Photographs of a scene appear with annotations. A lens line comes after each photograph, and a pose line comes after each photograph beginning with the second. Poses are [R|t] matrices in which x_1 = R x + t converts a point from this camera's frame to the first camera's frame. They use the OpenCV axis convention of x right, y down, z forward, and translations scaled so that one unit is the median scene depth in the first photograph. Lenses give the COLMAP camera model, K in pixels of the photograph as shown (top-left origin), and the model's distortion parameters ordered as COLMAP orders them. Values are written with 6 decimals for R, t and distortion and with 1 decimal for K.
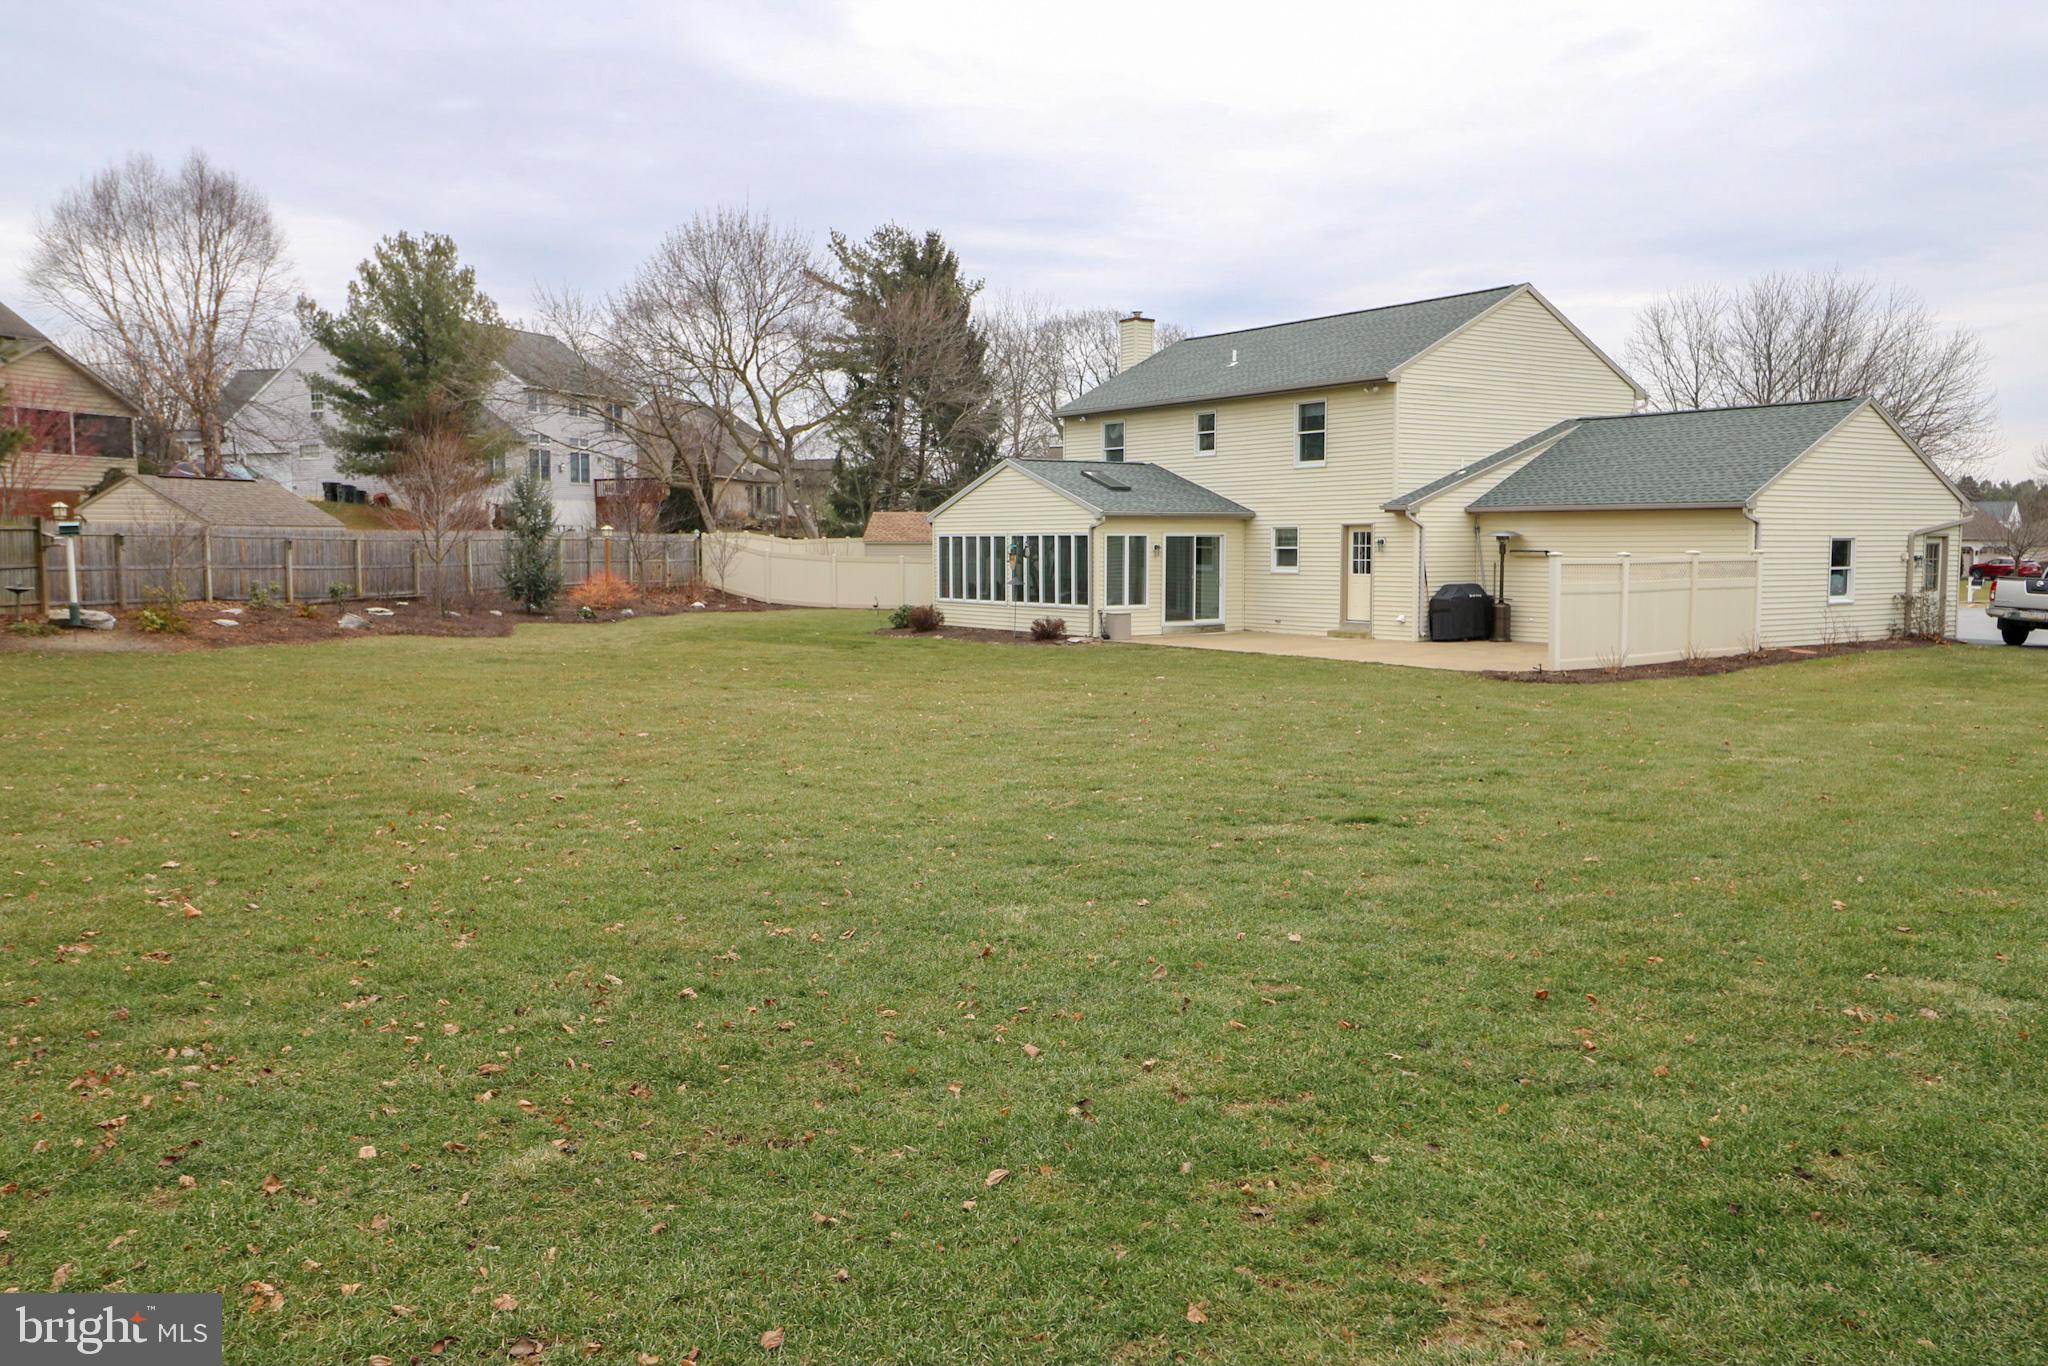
lens RADIAL K [[1167.7, 0, 1025.3], [0, 1167.7, 679.1], [0, 0, 1]] dist [-0.002598, -0.000173]
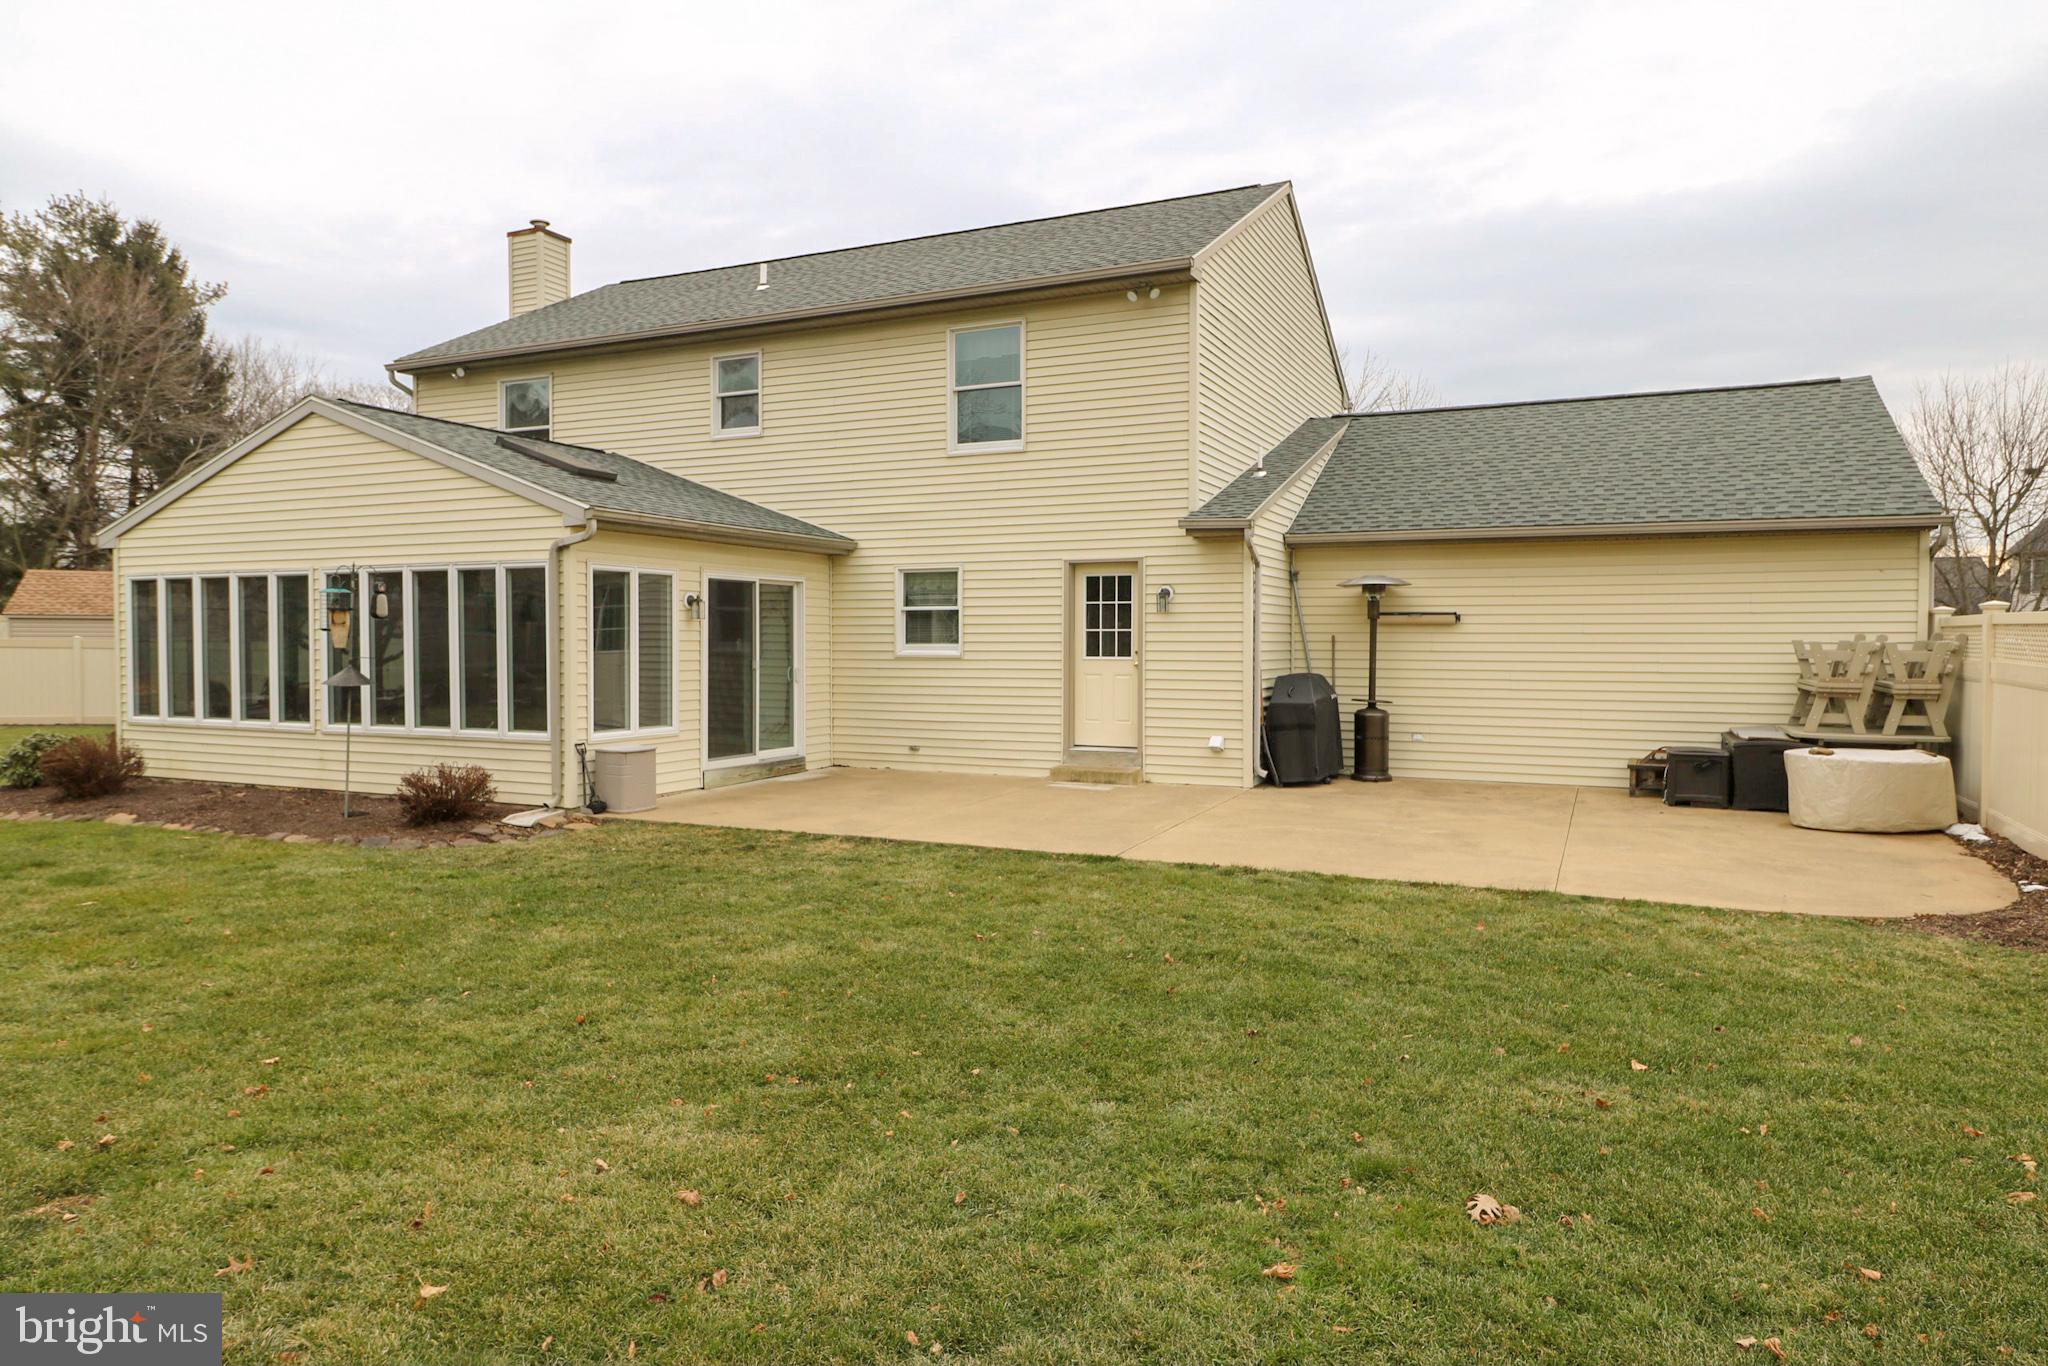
lens RADIAL K [[1288.2, 0, 1021.6], [0, 1288.2, 680.4], [0, 0, 1]] dist [0.001073, -0.003299]
pose [[0.869565, -0.010575, 0.493705, -0.024992], [0.048707, 0.996732, -0.064438, -0.041132], [-0.491411, 0.080080, 0.867239, 0.483048]]
